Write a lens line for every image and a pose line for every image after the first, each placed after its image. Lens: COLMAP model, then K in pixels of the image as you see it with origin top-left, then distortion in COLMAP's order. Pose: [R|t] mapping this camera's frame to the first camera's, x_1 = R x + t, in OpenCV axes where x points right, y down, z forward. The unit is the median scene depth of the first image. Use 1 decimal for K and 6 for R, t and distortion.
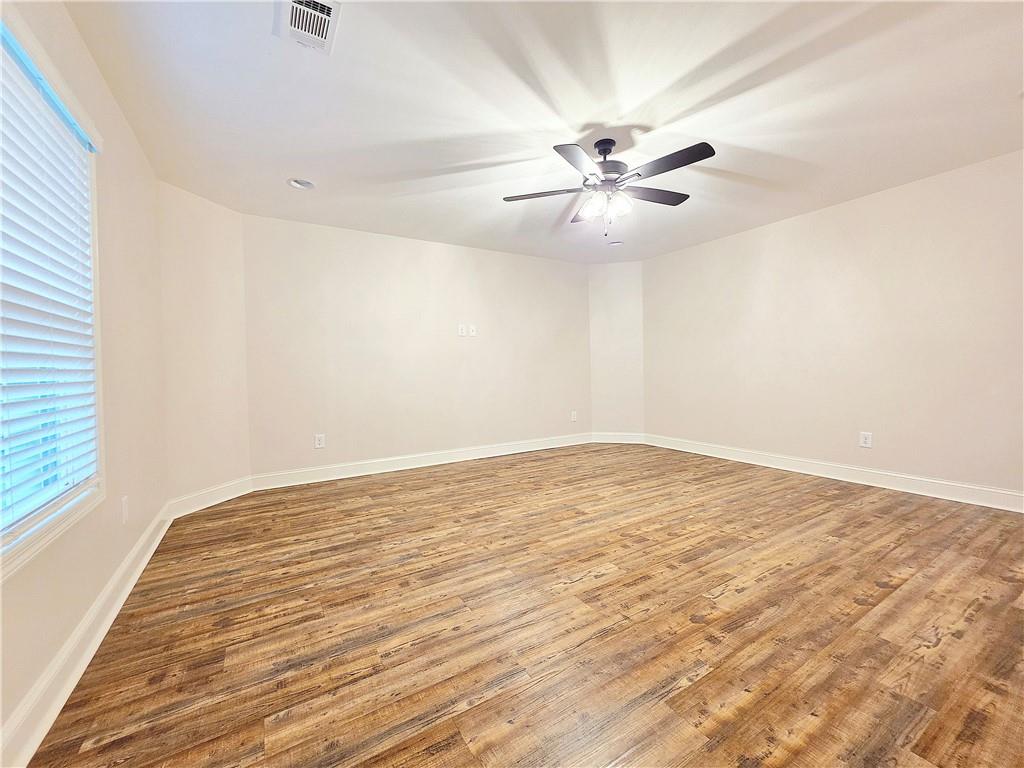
lens RADIAL K [[410.2, 0, 508.4], [0, 410.2, 375.1], [0, 0, 1]] dist [-0.002602, 0.000355]
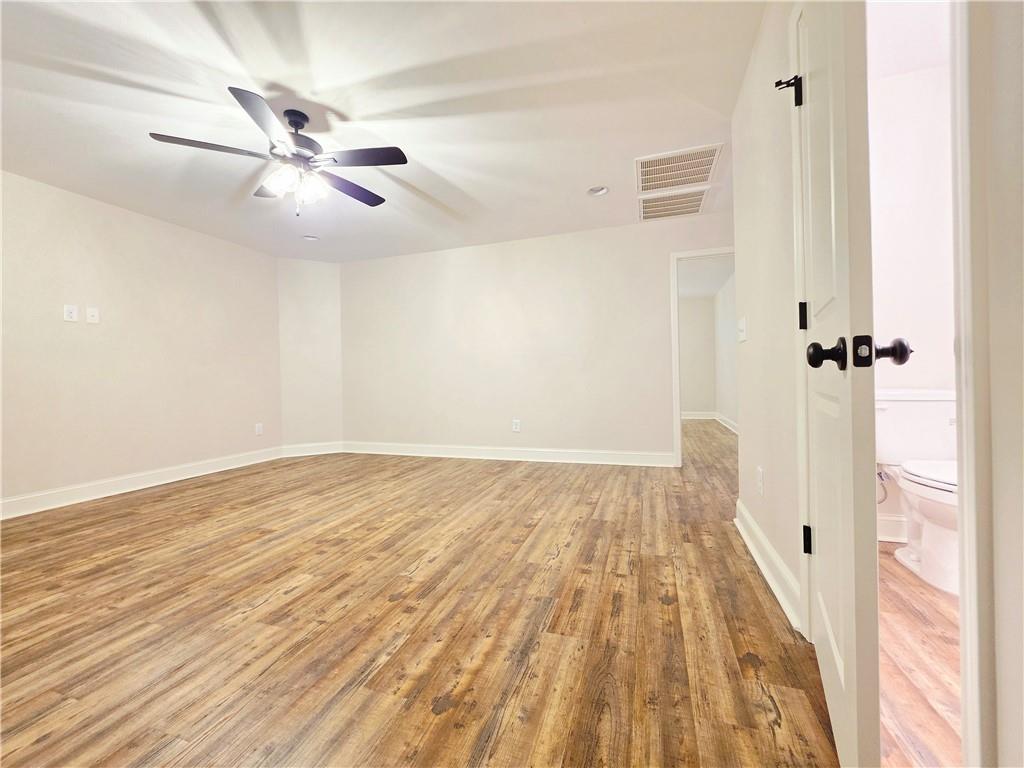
lens RADIAL K [[412.8, 0, 506.6], [0, 412.8, 377.0], [0, 0, 1]] dist [-0.001087, 0.000639]
pose [[0.766733, 0.005468, 0.641942, 0.008068], [0.016184, 0.999481, -0.027844, 0.060528], [-0.641762, 0.031738, 0.766247, 0.012668]]
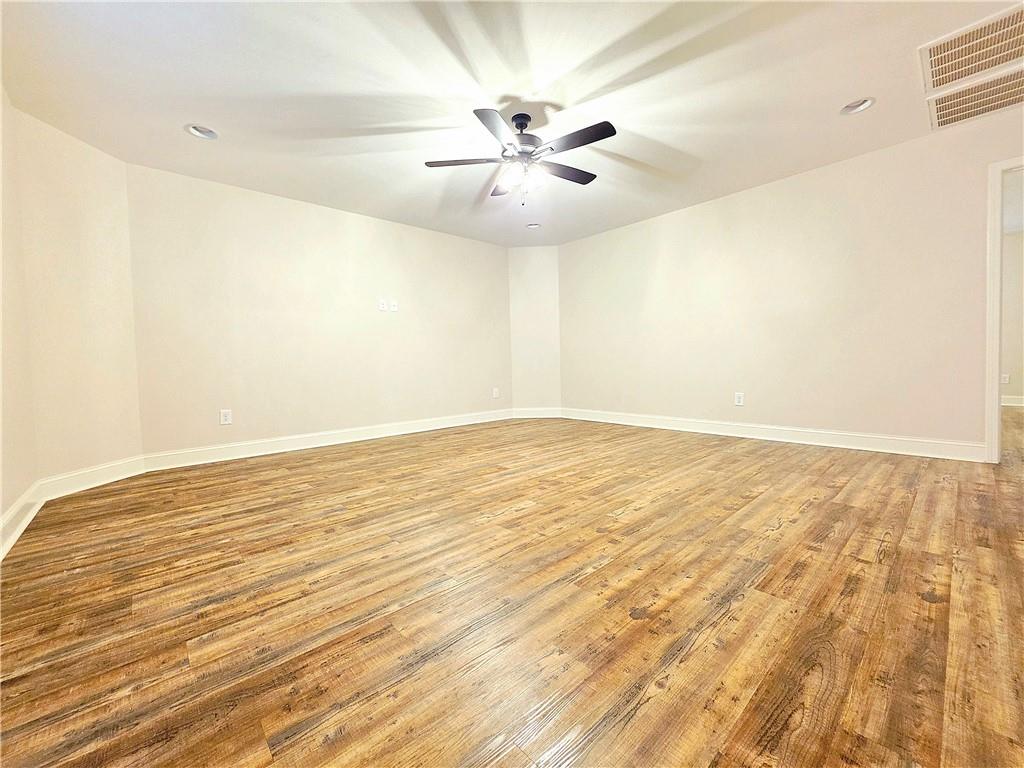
lens RADIAL K [[410.2, 0, 508.4], [0, 410.2, 375.1], [0, 0, 1]] dist [-0.002602, 0.000355]
pose [[0.982166, -0.010901, 0.187701, -0.007149], [0.008805, 0.999889, 0.011997, 0.107848], [-0.187811, -0.010130, 0.982153, -0.058568]]
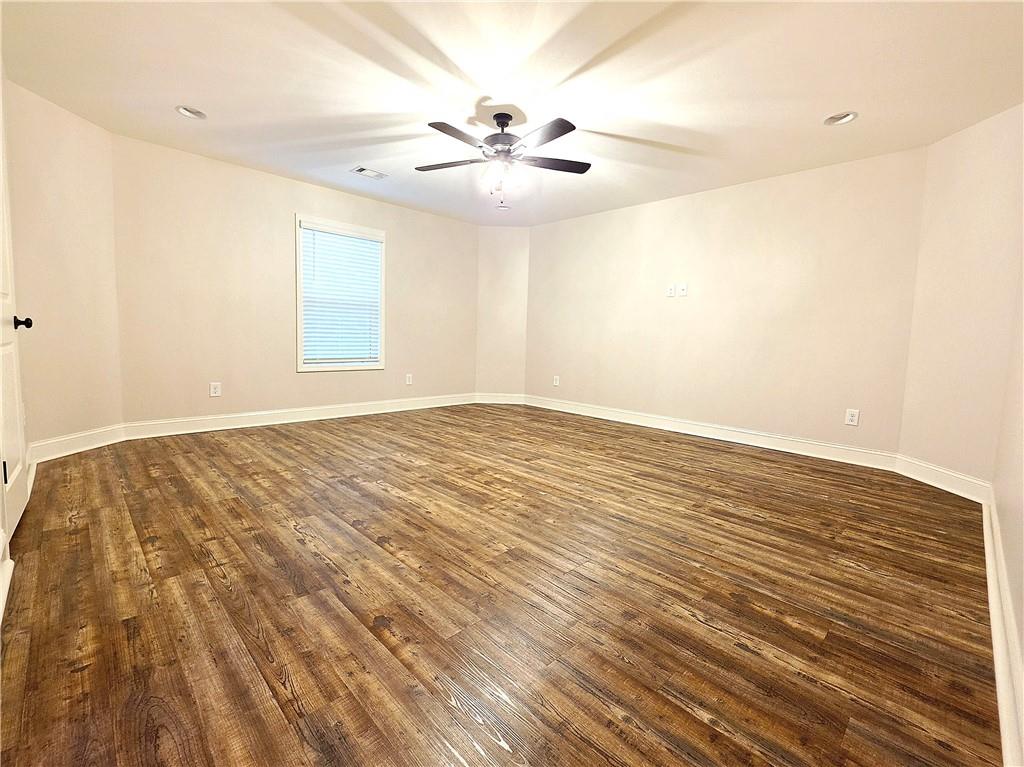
lens RADIAL K [[446.4, 0, 512.0], [0, 446.4, 383.5], [0, 0, 1]] dist [-0.000916, -0.000279]
pose [[0.238297, 0.128592, -0.962641, 1.687030], [-0.051609, 0.991472, 0.119668, -0.004725], [0.969820, 0.021164, 0.242902, 0.878747]]
